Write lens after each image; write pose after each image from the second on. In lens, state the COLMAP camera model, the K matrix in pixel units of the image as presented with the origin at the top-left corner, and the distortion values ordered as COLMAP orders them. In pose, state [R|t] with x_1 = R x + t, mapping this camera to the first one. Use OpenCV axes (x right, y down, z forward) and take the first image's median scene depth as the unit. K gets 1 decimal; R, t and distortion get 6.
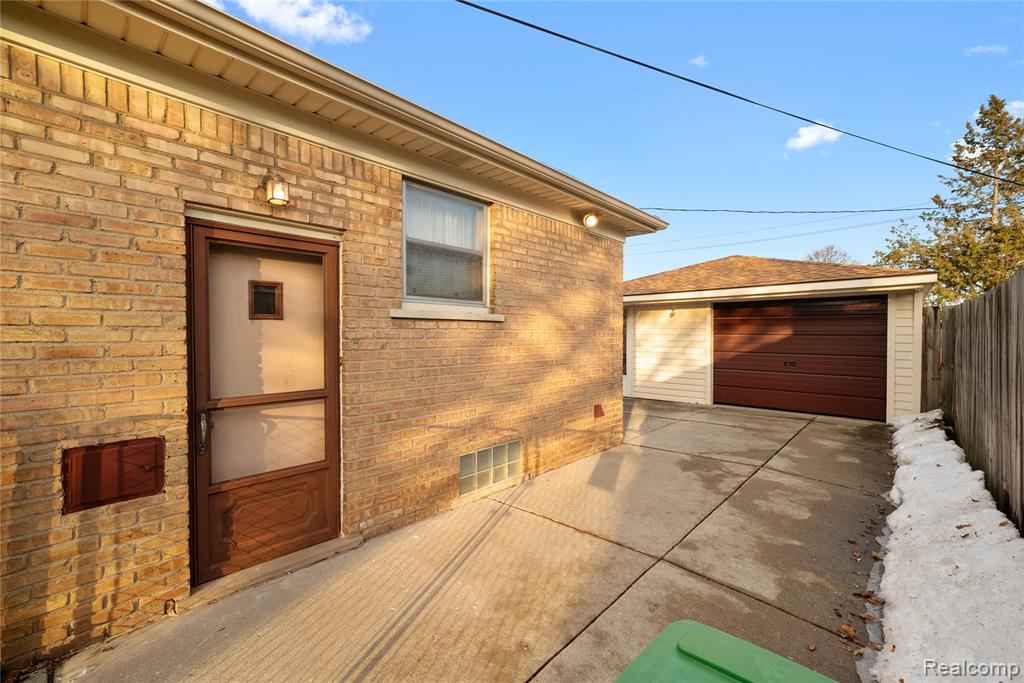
lens RADIAL K [[429.7, 0, 513.6], [0, 429.7, 331.5], [0, 0, 1]] dist [-0.002228, 0.000129]
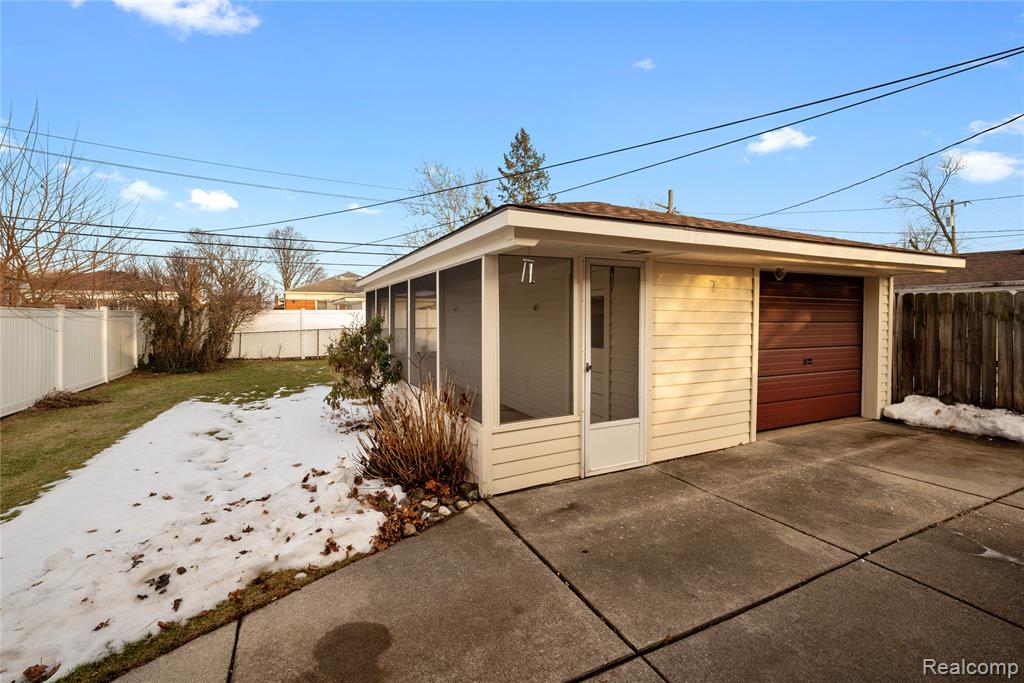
lens RADIAL K [[450.4, 0, 511.8], [0, 450.4, 321.1], [0, 0, 1]] dist [-0.000986, -0.000003]
pose [[0.373185, -0.008126, 0.927721, -0.231156], [-0.000855, 0.999958, 0.009103, 0.000069], [-0.927757, -0.004190, 0.373162, 1.042809]]
